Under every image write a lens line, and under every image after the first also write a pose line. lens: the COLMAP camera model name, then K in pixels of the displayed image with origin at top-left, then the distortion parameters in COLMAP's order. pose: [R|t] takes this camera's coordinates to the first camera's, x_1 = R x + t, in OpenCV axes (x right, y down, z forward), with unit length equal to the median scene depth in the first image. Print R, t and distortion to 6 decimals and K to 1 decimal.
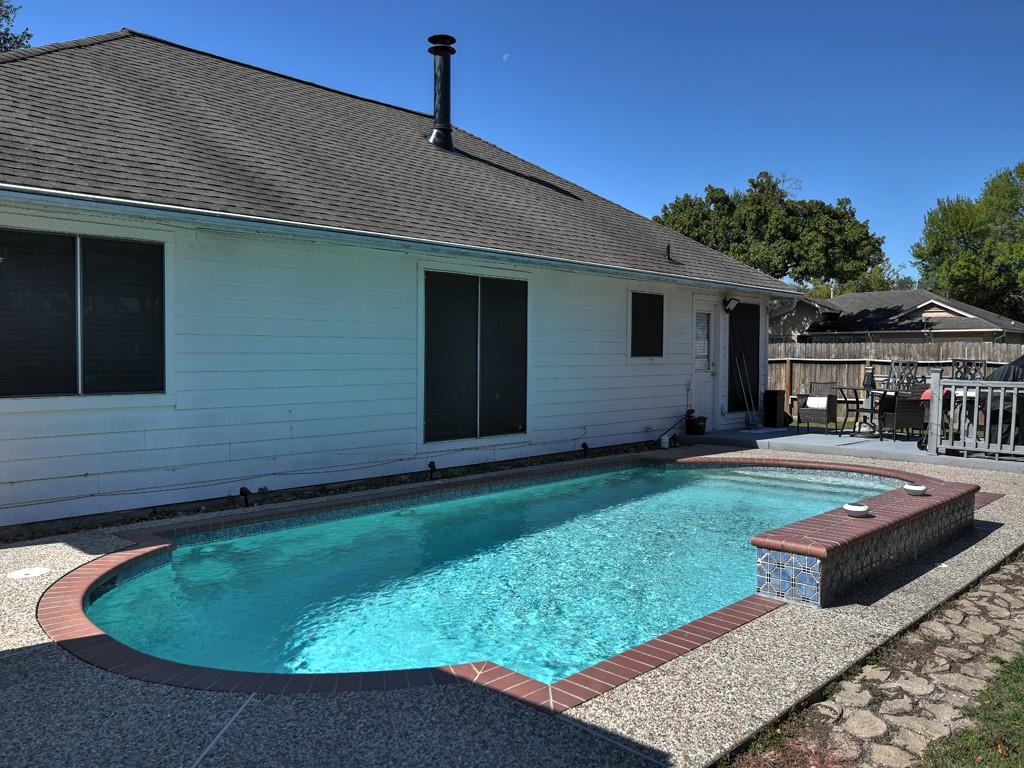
lens RADIAL K [[753.7, 0, 482.0], [0, 753.7, 383.0], [0, 0, 1]] dist [-0.001138, 0.006599]
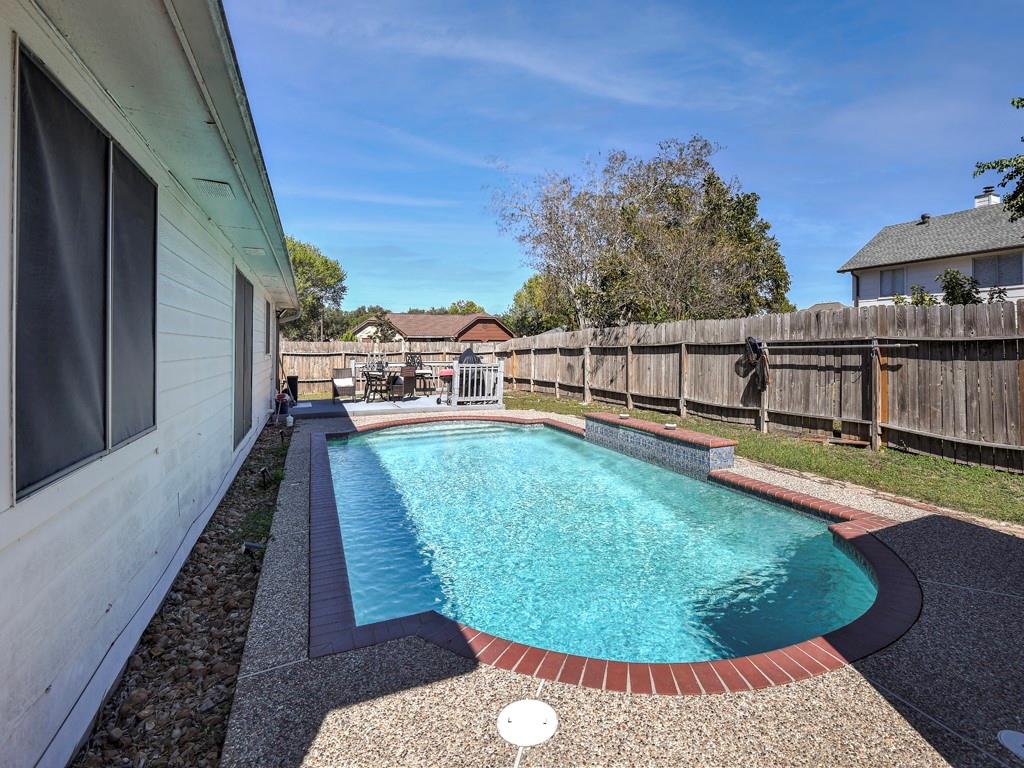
lens RADIAL K [[507.0, 0, 510.2], [0, 507.0, 347.7], [0, 0, 1]] dist [0.000008, 0.000119]
pose [[0.383787, -0.004013, 0.923413, -0.486511], [0.035382, 0.999320, -0.010363, -0.028009], [-0.922743, 0.036649, 0.383668, 0.411883]]
